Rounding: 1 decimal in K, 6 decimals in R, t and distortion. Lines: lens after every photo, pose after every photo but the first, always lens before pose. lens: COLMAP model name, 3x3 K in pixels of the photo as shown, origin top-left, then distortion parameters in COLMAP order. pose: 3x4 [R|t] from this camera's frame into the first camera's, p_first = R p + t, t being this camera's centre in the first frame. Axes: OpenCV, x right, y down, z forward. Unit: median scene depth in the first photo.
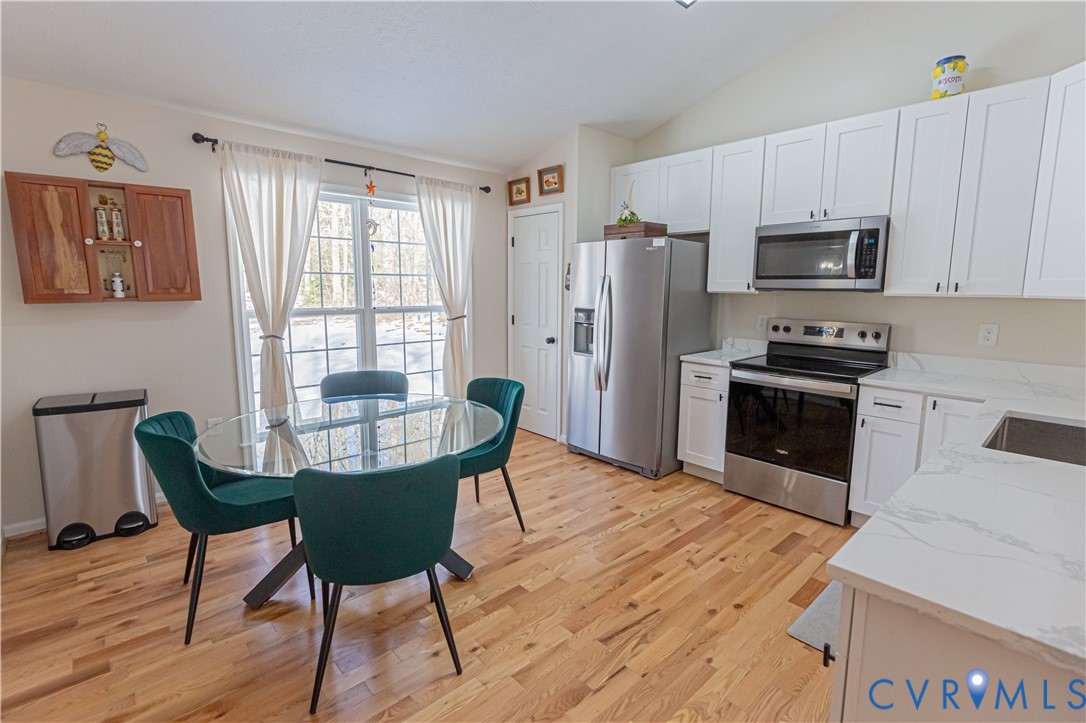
lens RADIAL K [[504.6, 0, 548.6], [0, 504.6, 353.5], [0, 0, 1]] dist [0.003615, -0.000183]
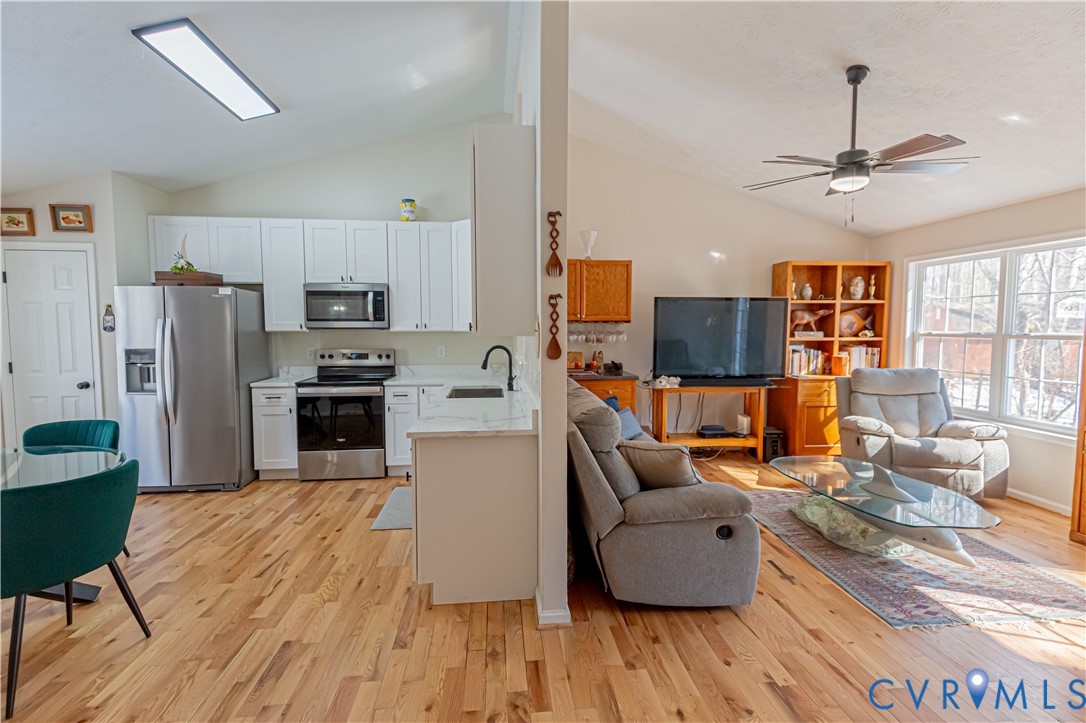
lens RADIAL K [[496.6, 0, 548.0], [0, 496.6, 352.8], [0, 0, 1]] dist [0.003817, 0.000056]
pose [[0.595671, -0.054702, 0.801364, -0.336876], [0.112583, 0.993516, -0.015867, 0.039120], [-0.795300, 0.099671, 0.597967, -0.374965]]
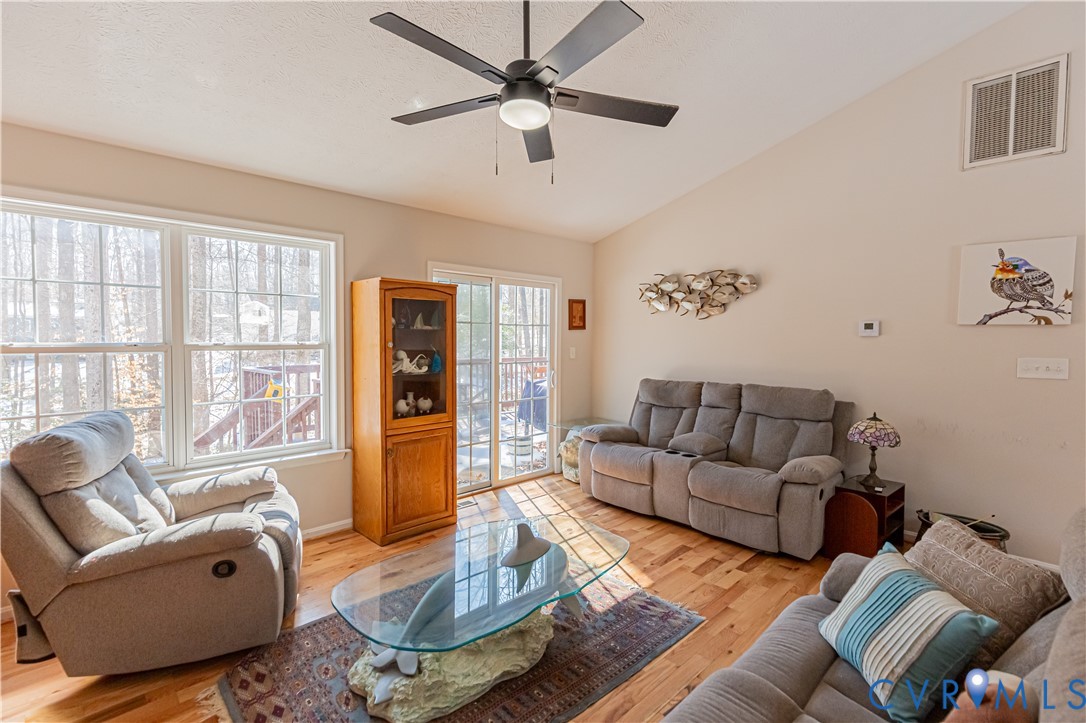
lens RADIAL K [[496.6, 0, 548.0], [0, 496.6, 352.8], [0, 0, 1]] dist [0.003817, 0.000056]
pose [[-0.999577, -0.016088, -0.024232, 0.908470], [-0.019951, 0.985465, 0.168705, -0.058943], [0.021165, 0.169117, -0.985369, 0.458759]]
